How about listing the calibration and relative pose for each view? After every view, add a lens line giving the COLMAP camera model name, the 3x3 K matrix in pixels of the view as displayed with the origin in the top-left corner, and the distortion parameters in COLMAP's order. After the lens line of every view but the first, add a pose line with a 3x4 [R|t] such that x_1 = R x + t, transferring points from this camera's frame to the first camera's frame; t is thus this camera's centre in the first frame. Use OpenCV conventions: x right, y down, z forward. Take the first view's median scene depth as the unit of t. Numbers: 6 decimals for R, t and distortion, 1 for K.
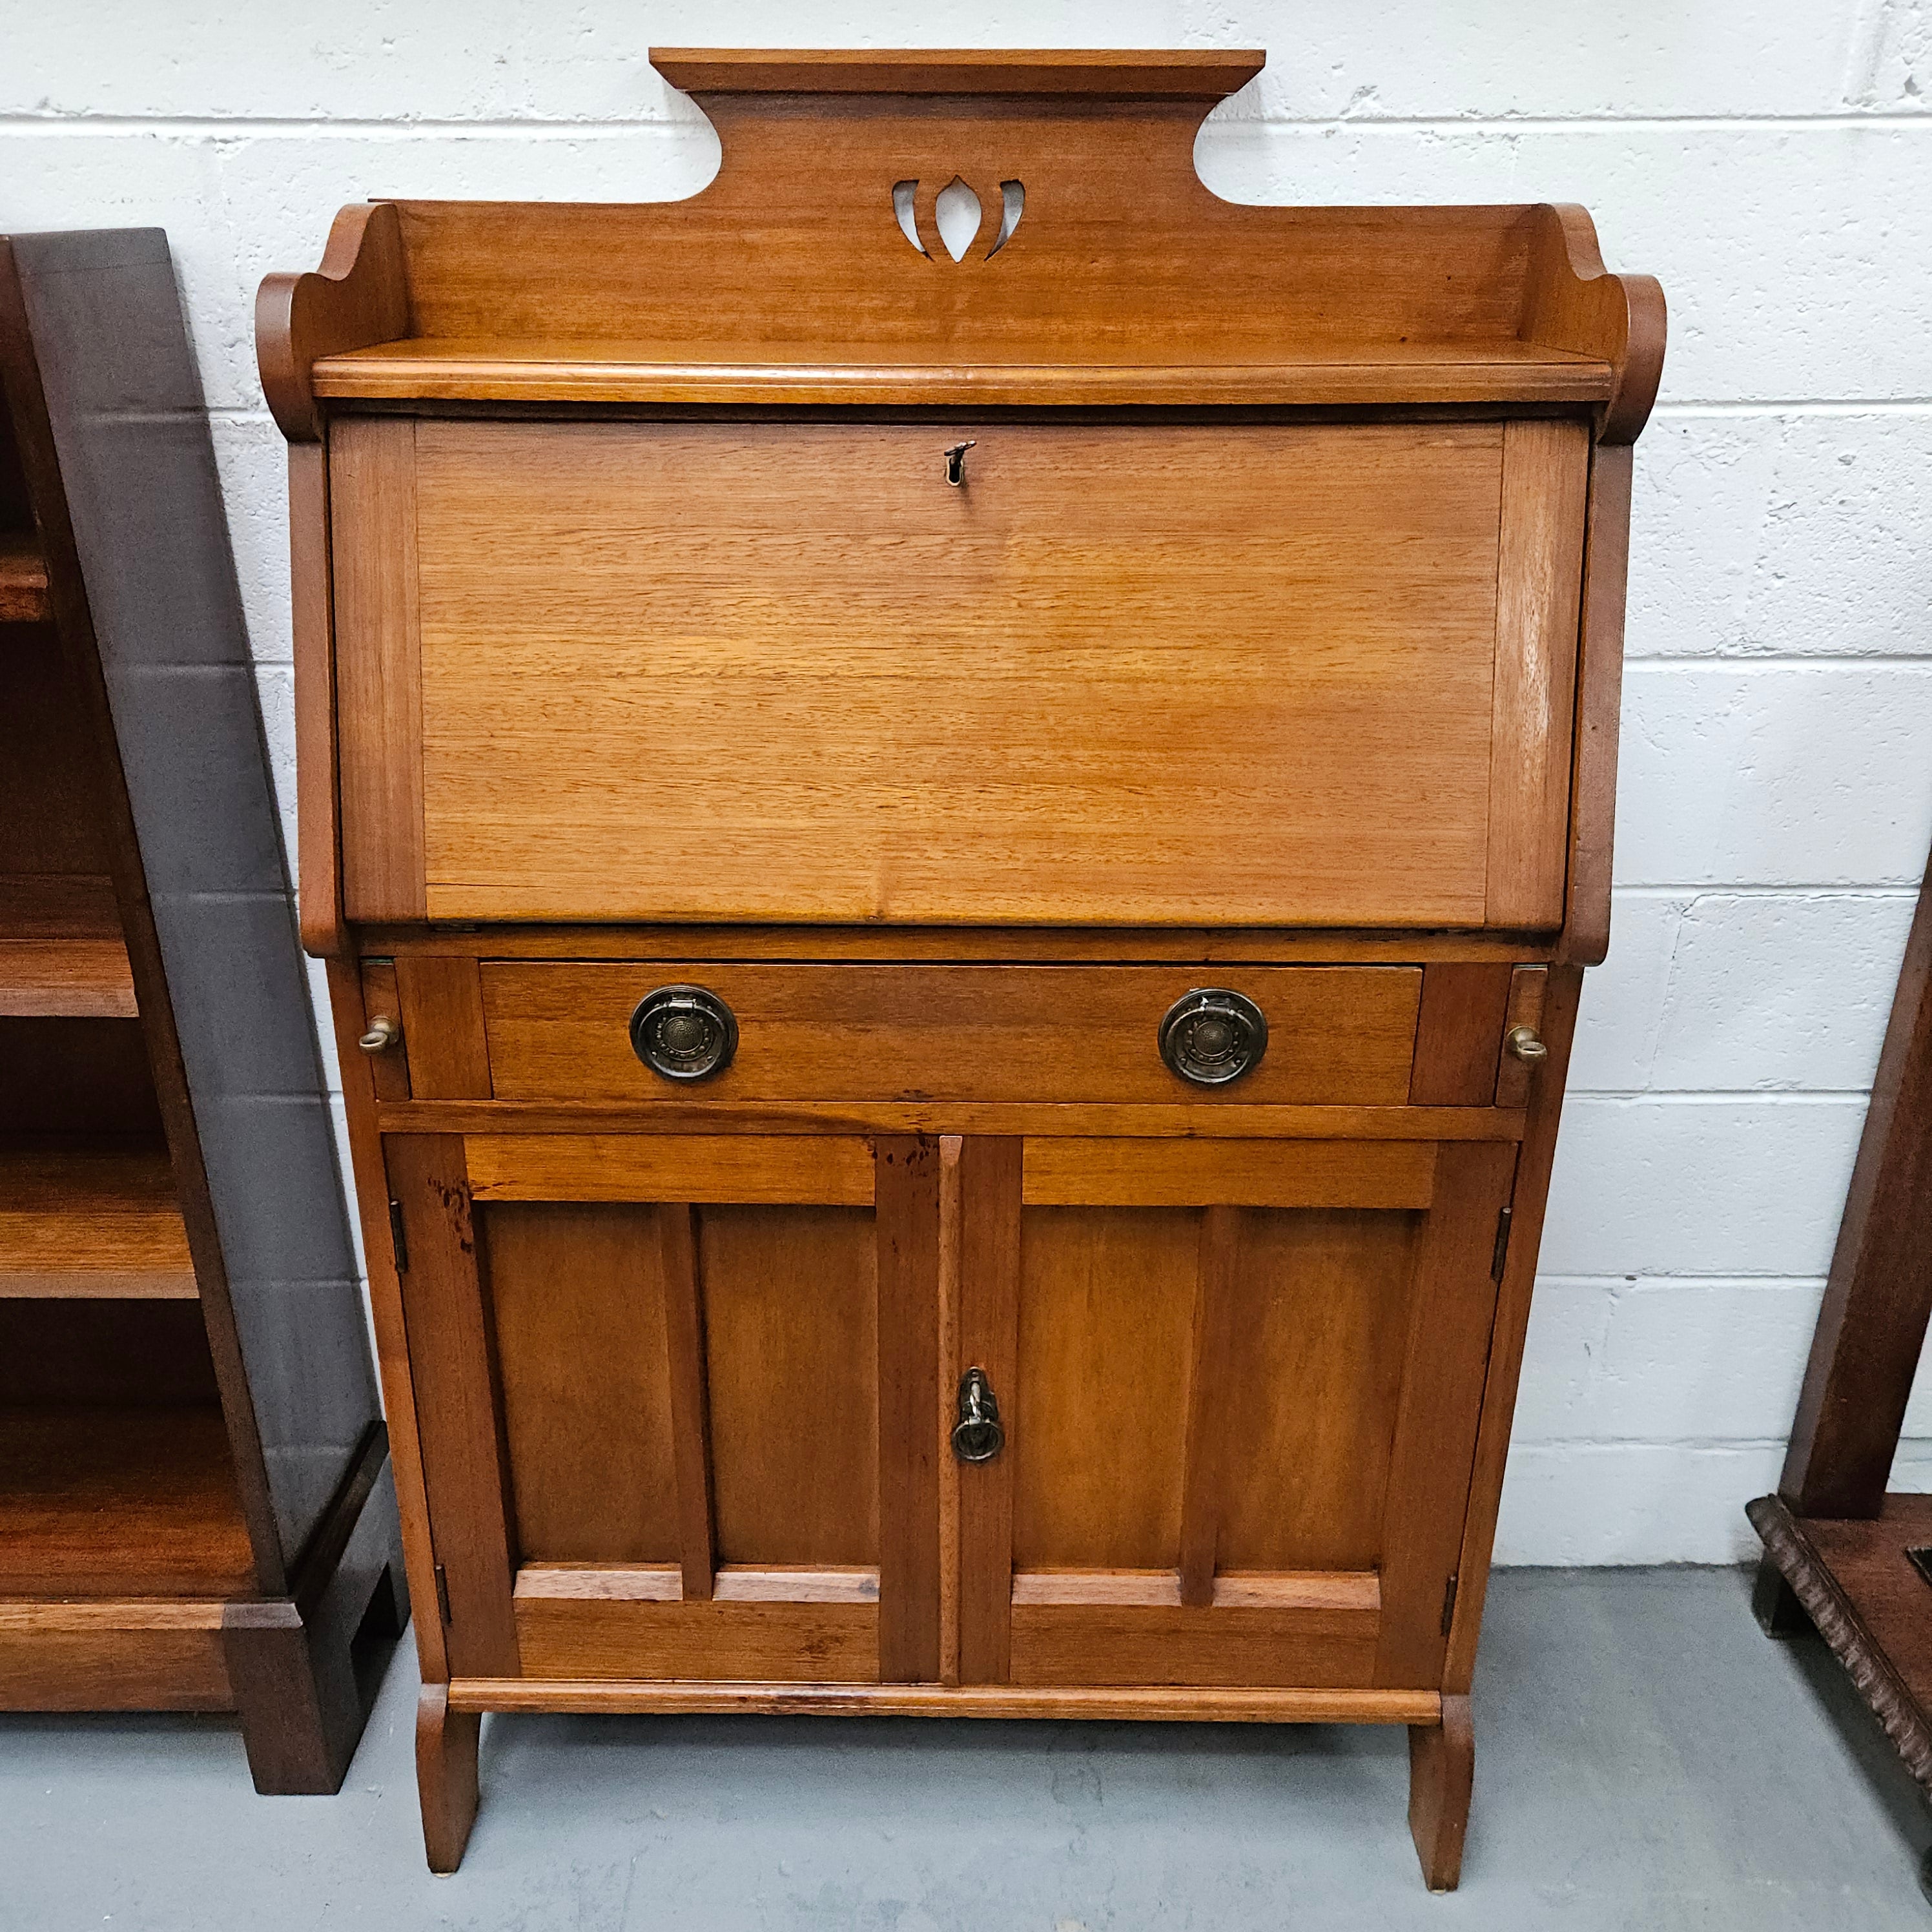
lens RADIAL K [[1734.3, 0, 947.0], [0, 1734.3, 941.9], [0, 0, 1]] dist [0.066051, -0.062906]
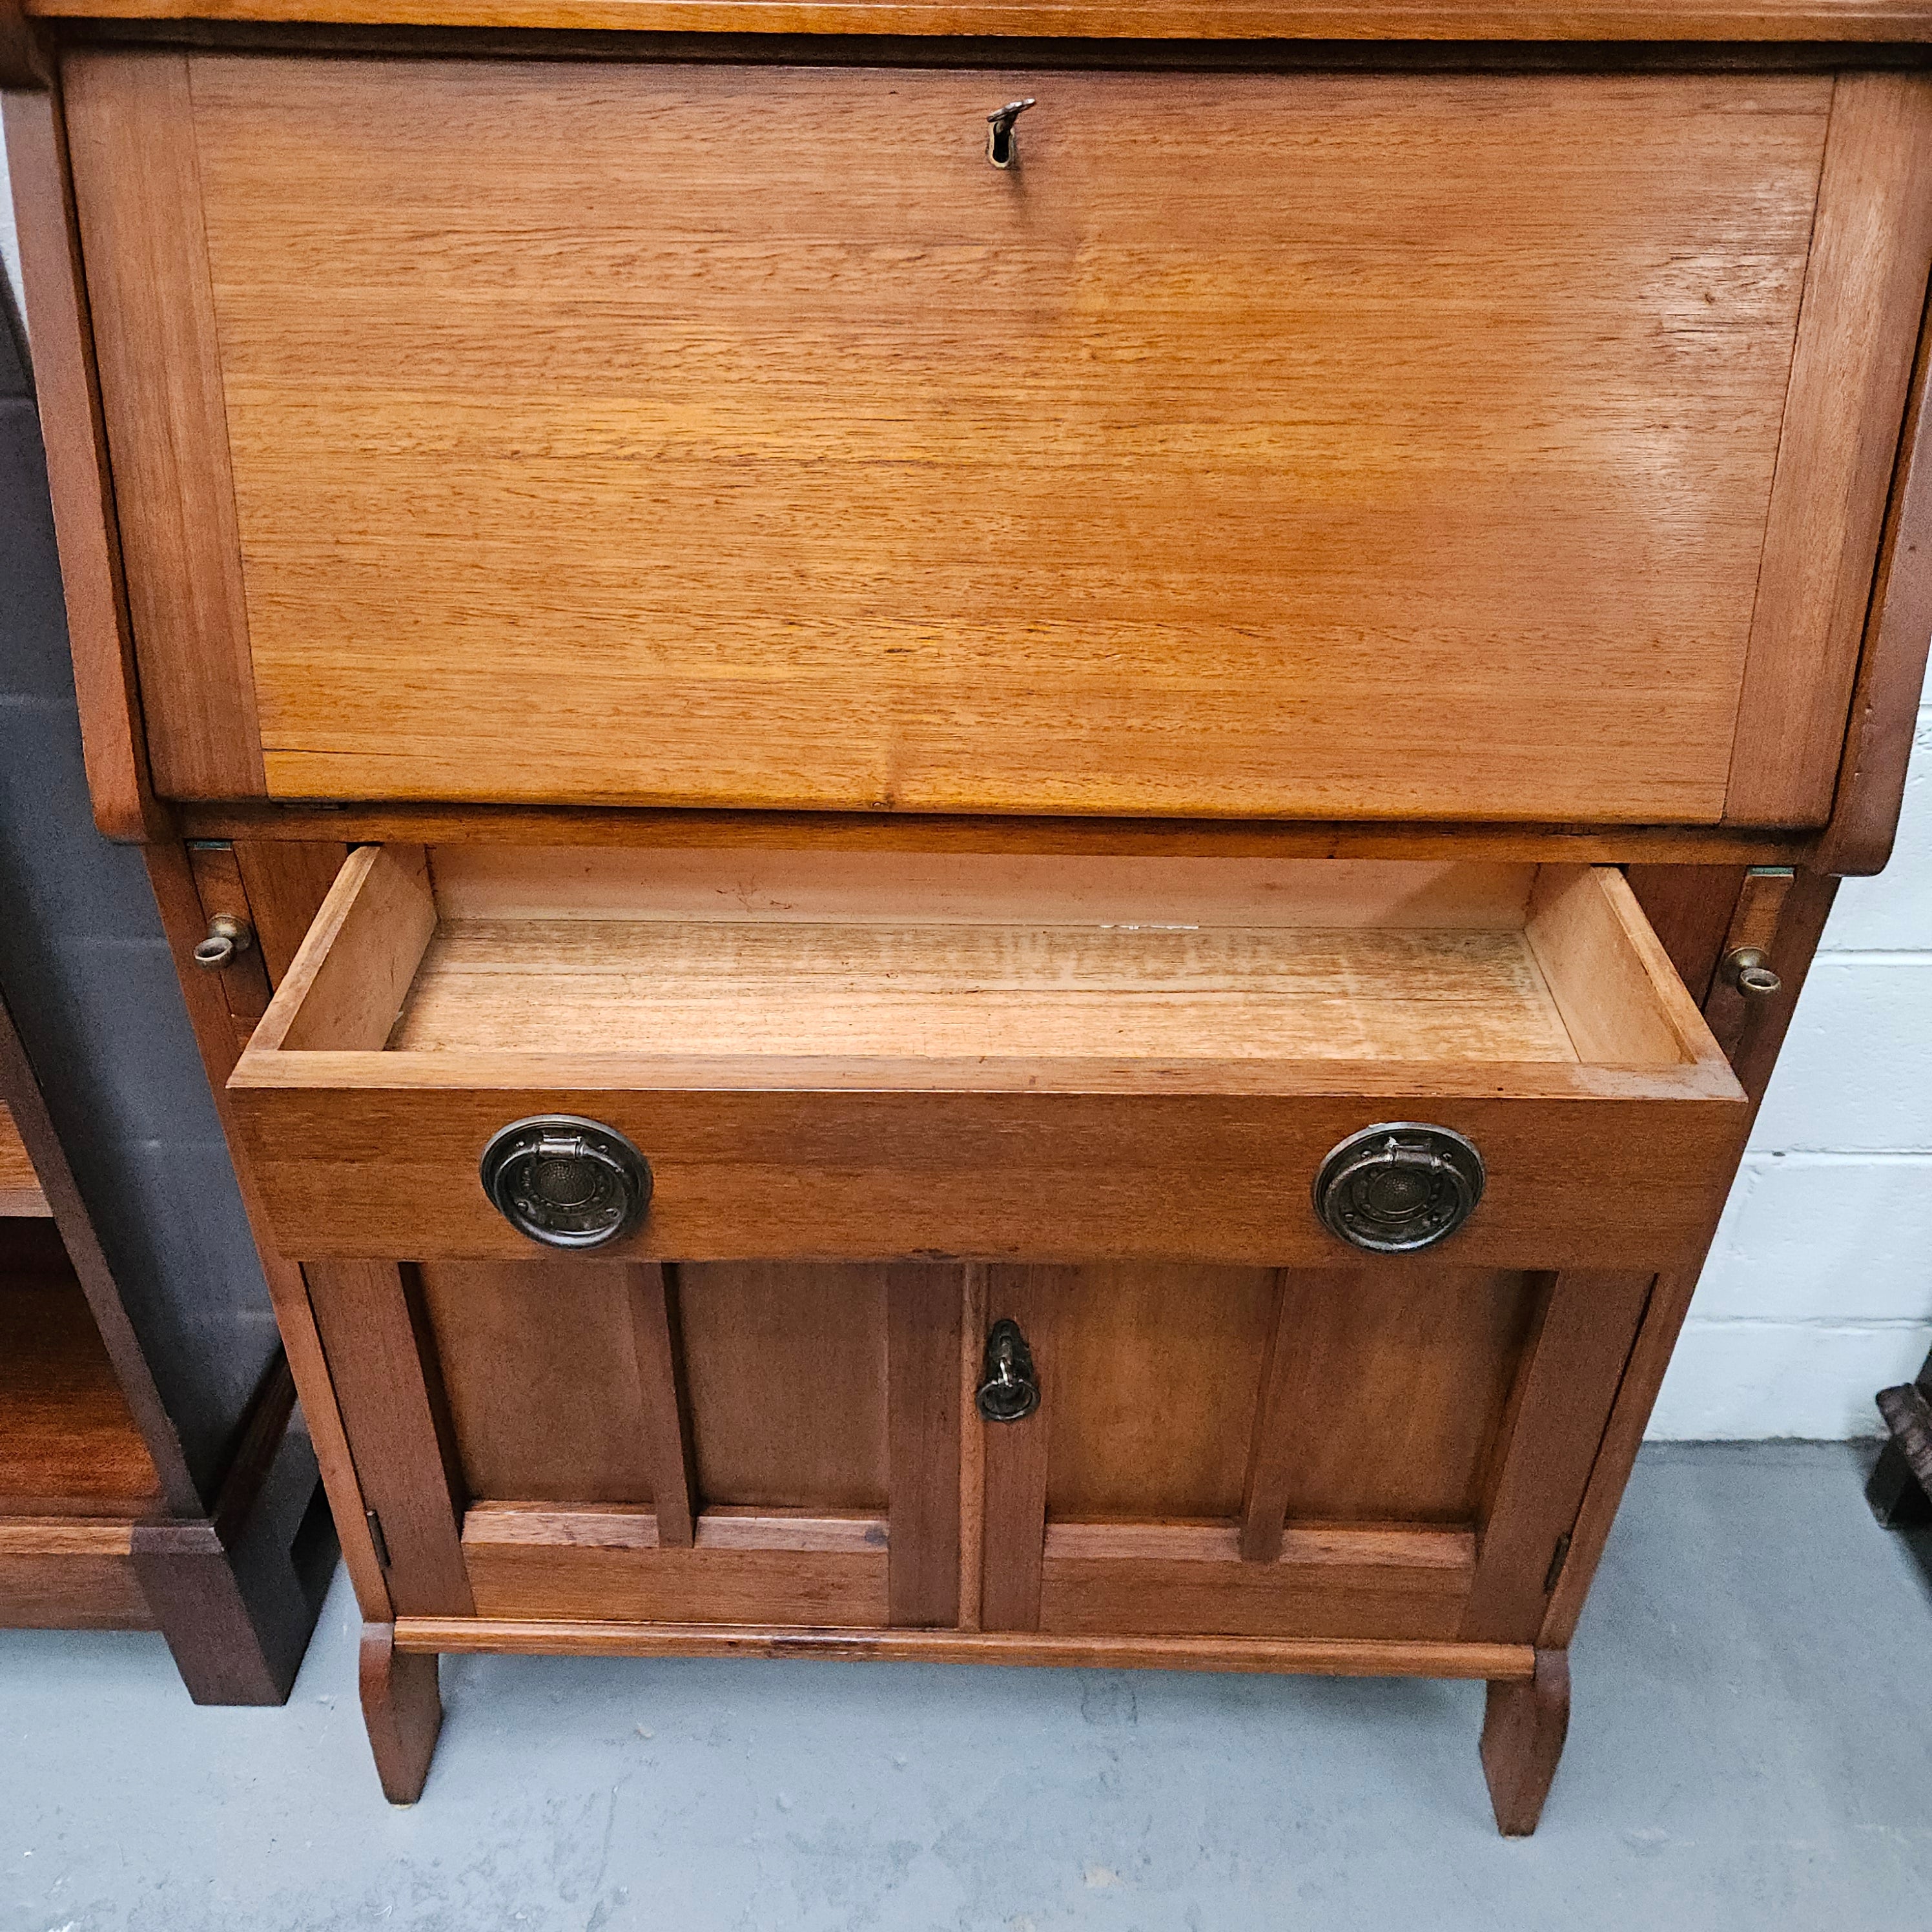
lens RADIAL K [[1734.3, 0, 957.3], [0, 1734.3, 964.3], [0, 0, 1]] dist [0.066051, -0.062906]
pose [[0.999949, 0.009927, -0.001671, -0.007503], [-0.009366, 0.978299, 0.206986, -0.092530], [0.003689, -0.206960, 0.978343, 0.252666]]
